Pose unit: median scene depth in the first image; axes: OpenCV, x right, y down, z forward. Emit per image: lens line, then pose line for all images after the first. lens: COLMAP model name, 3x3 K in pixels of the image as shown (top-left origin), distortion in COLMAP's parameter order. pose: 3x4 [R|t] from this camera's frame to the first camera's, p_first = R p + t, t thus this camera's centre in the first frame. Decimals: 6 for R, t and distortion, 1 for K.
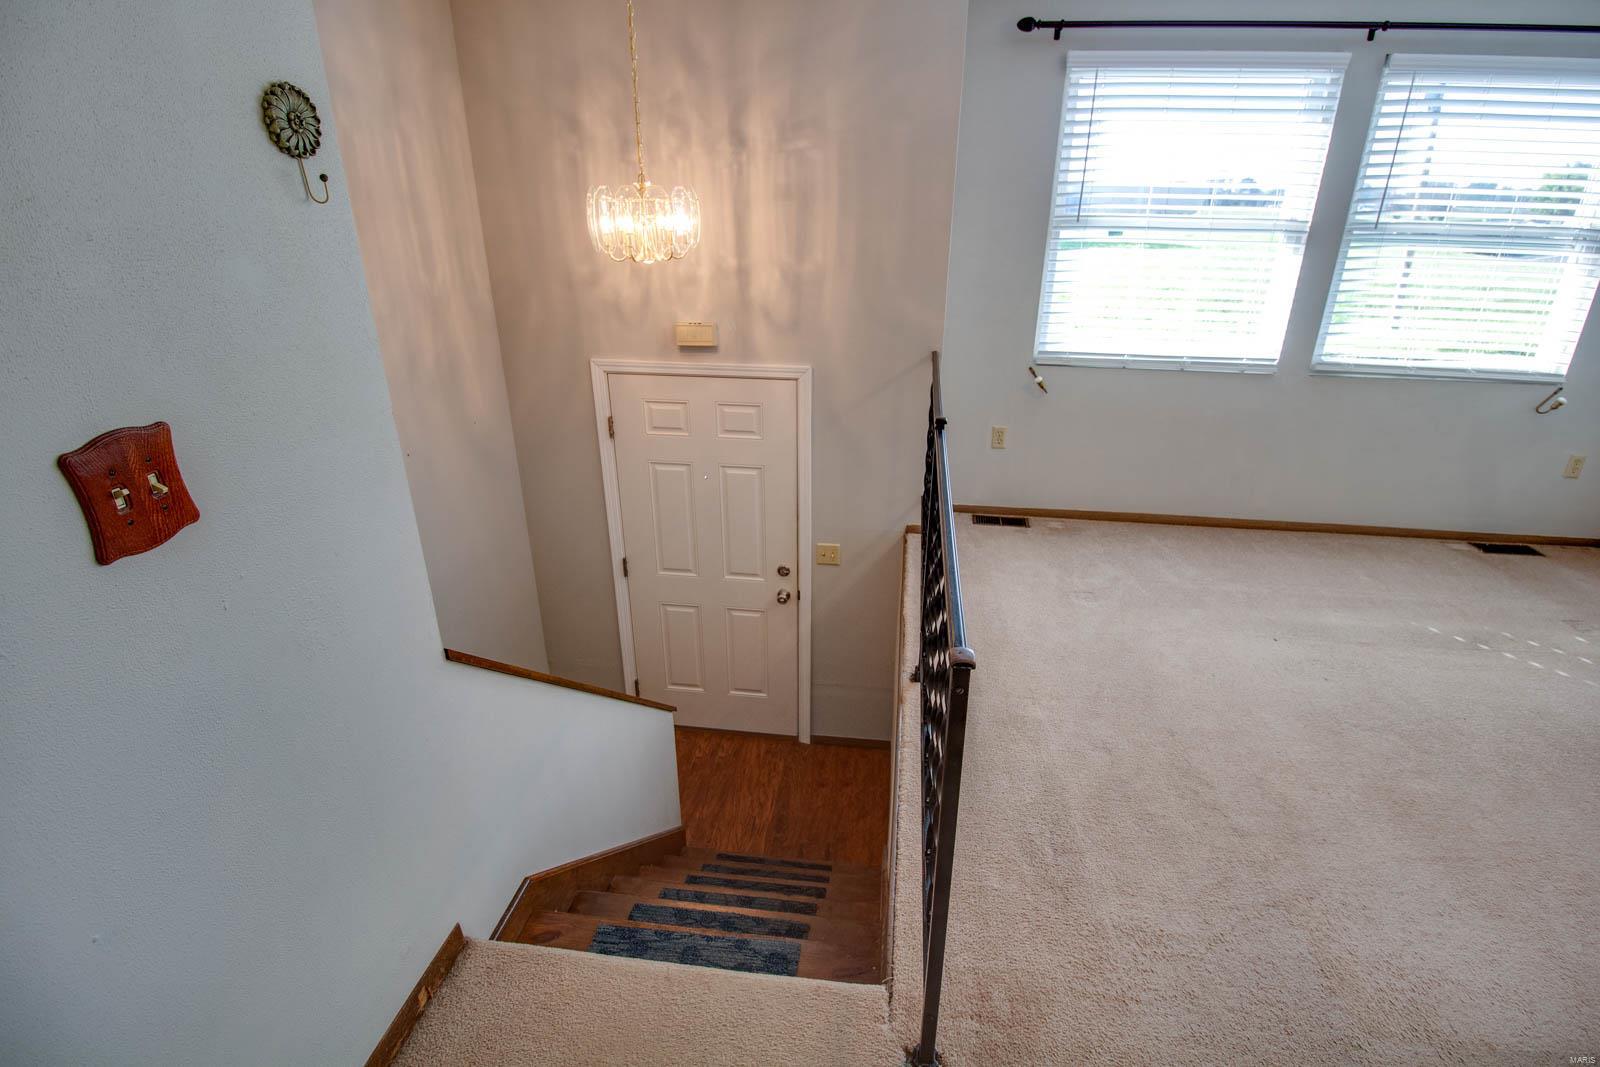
lens RADIAL K [[753.0, 0, 819.7], [0, 753.0, 508.3], [0, 0, 1]] dist [0.003724, -0.016176]
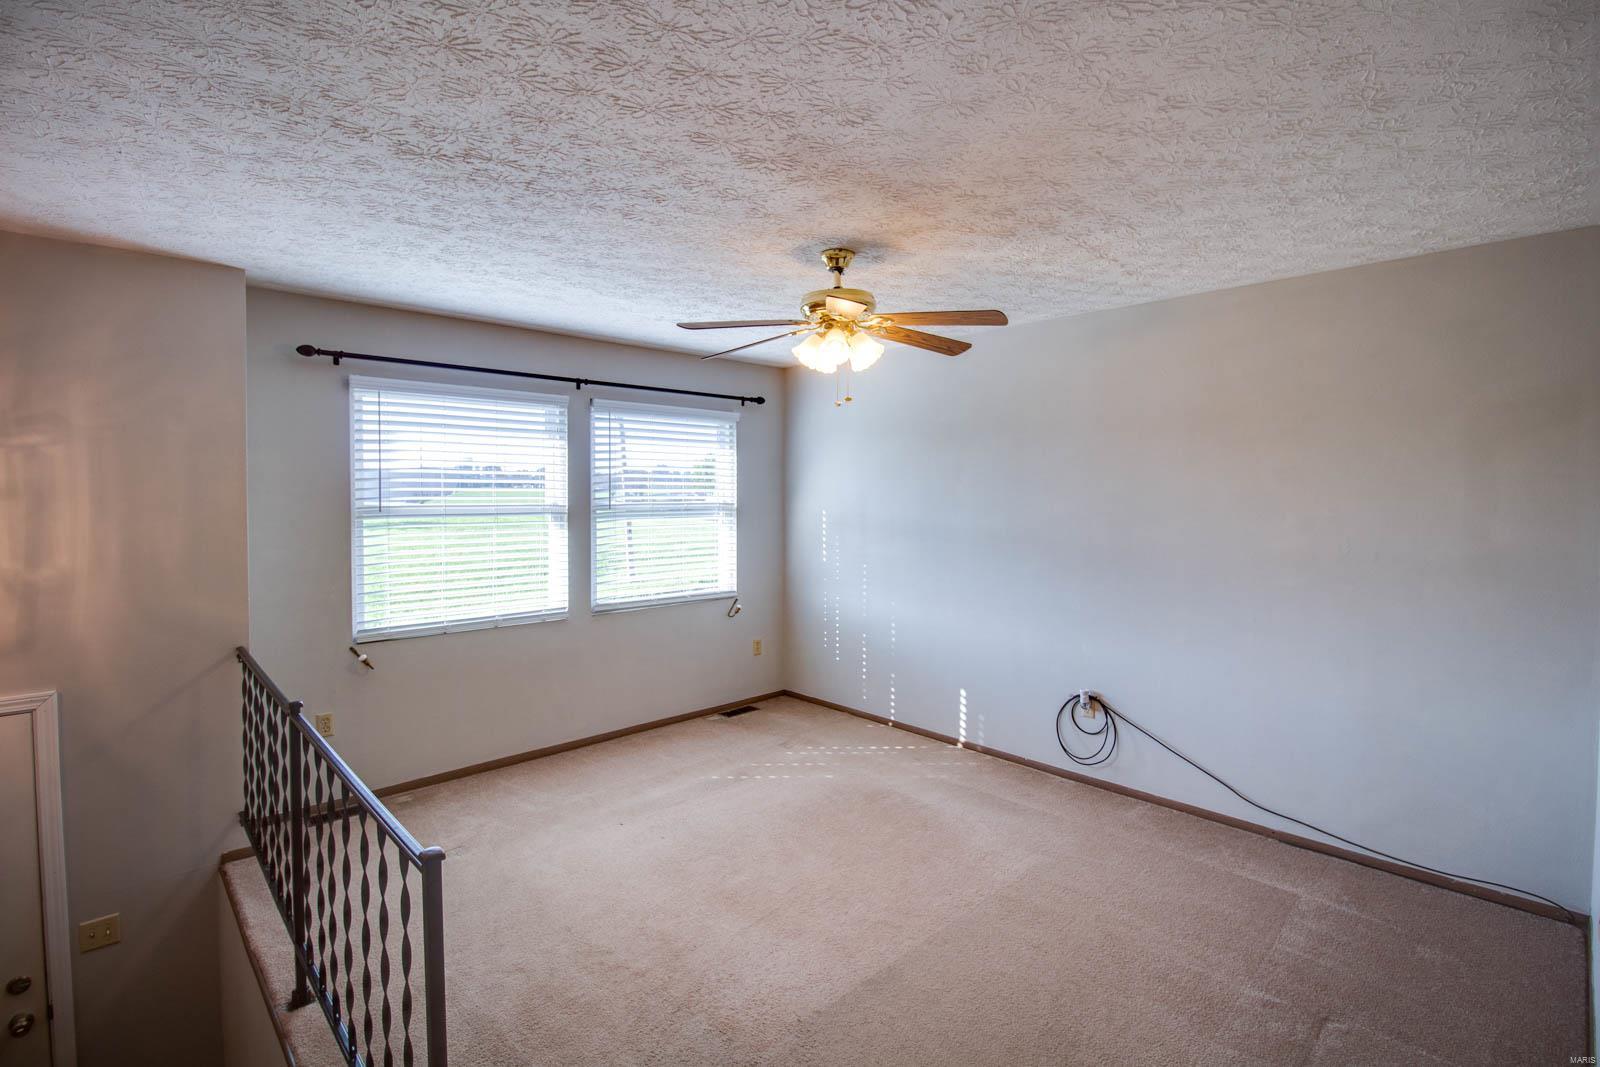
lens RADIAL K [[753.0, 0, 819.7], [0, 753.0, 508.3], [0, 0, 1]] dist [0.003724, -0.016176]
pose [[0.627392, -0.028605, 0.778178, -0.115041], [0.297107, 0.932522, -0.205259, 0.035293], [-0.719796, 0.359980, 0.593556, -0.129210]]
